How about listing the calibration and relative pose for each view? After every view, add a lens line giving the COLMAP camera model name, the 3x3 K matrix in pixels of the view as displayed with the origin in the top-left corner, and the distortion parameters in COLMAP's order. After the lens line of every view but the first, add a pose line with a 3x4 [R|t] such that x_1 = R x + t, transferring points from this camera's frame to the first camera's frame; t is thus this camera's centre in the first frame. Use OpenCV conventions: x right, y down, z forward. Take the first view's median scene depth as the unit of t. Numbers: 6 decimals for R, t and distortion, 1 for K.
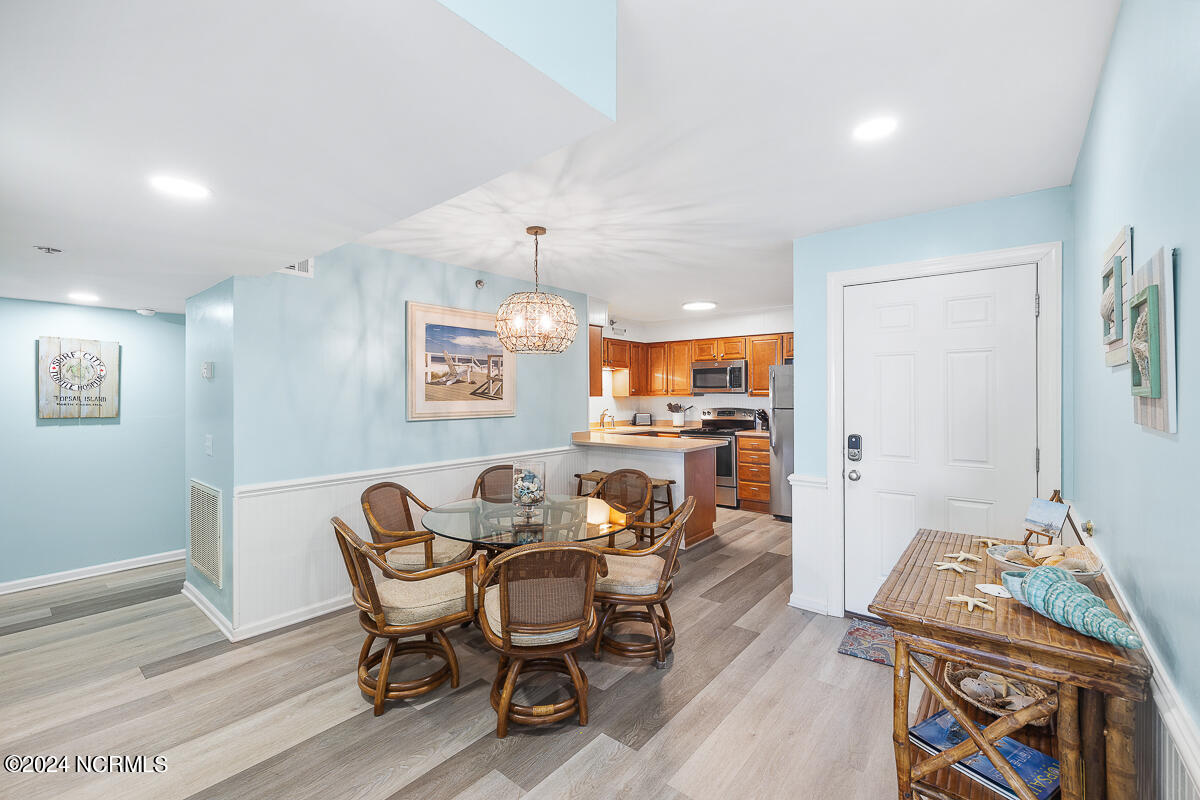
lens RADIAL K [[509.6, 0, 599.4], [0, 509.6, 391.2], [0, 0, 1]] dist [-0.002196, -0.000139]
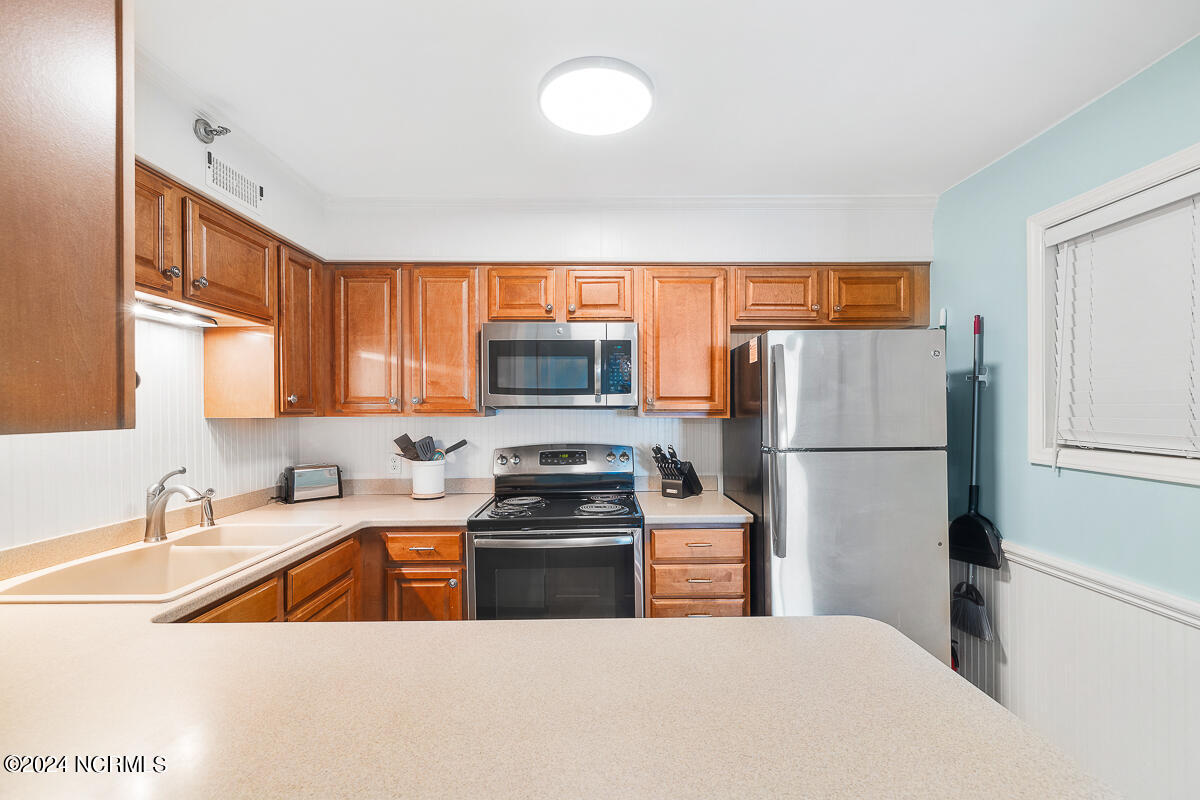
lens RADIAL K [[509.6, 0, 606.6], [0, 509.6, 409.8], [0, 0, 1]] dist [-0.002196, -0.000139]
pose [[0.761130, -0.000372, 0.648599, 0.021368], [-0.002712, 0.999989, 0.003757, 0.006130], [-0.648594, -0.004618, 0.761121, 1.180343]]
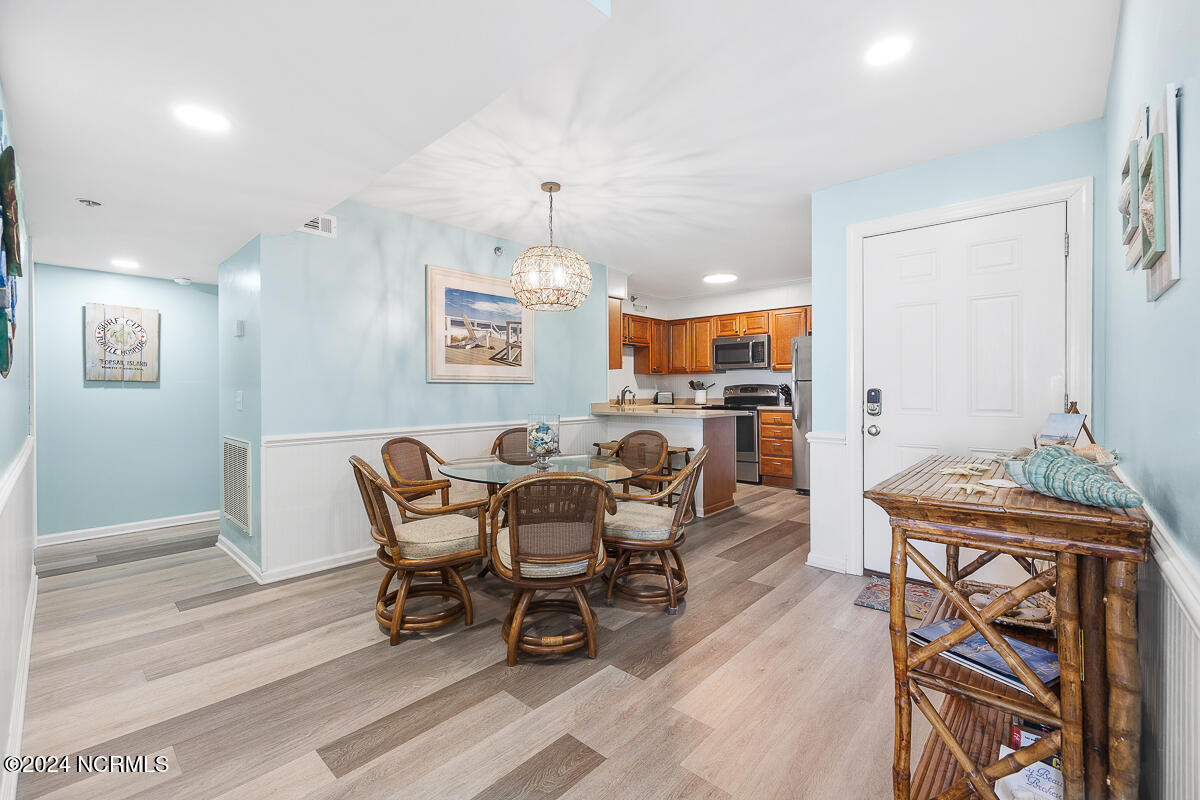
lens RADIAL K [[509.6, 0, 600.9], [0, 509.6, 390.7], [0, 0, 1]] dist [-0.002196, -0.000139]
pose [[0.998725, -0.000834, -0.050471, 0.021219], [0.001193, 0.999974, 0.007100, 0.066607], [0.050464, -0.007151, 0.998700, -0.003543]]
